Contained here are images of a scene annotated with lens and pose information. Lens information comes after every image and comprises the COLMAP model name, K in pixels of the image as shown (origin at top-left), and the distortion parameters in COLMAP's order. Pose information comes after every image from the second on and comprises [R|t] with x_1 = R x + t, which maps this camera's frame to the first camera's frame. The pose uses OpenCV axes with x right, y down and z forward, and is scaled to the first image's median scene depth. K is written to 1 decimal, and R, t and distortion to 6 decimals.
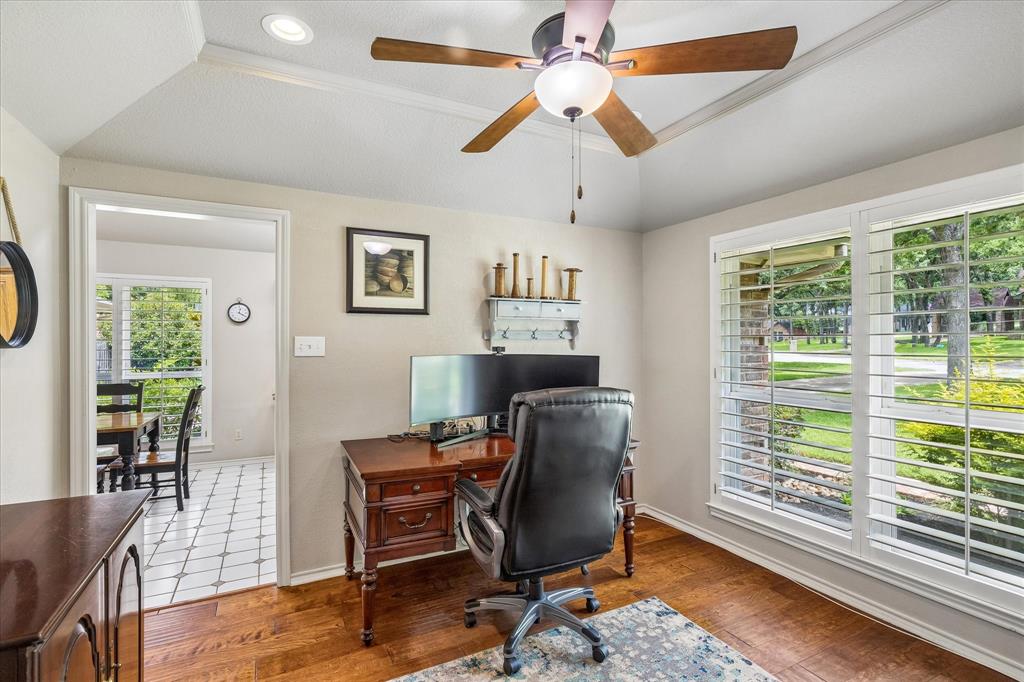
lens RADIAL K [[474.8, 0, 504.4], [0, 474.8, 342.8], [0, 0, 1]] dist [-0.004466, 0.001071]
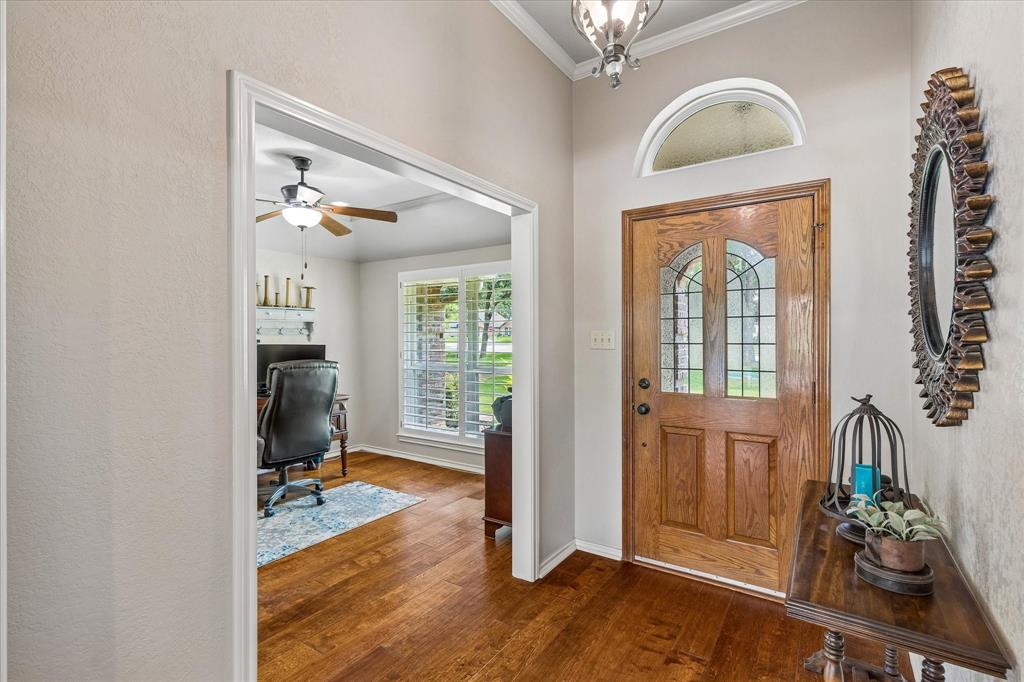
lens RADIAL K [[474.8, 0, 510.6], [0, 474.8, 337.3], [0, 0, 1]] dist [-0.004466, 0.001071]
pose [[0.867813, -0.003546, 0.496879, -0.063158], [0.003052, 0.999994, 0.001807, 0.000728], [-0.496882, -0.000052, 0.867818, -0.811535]]
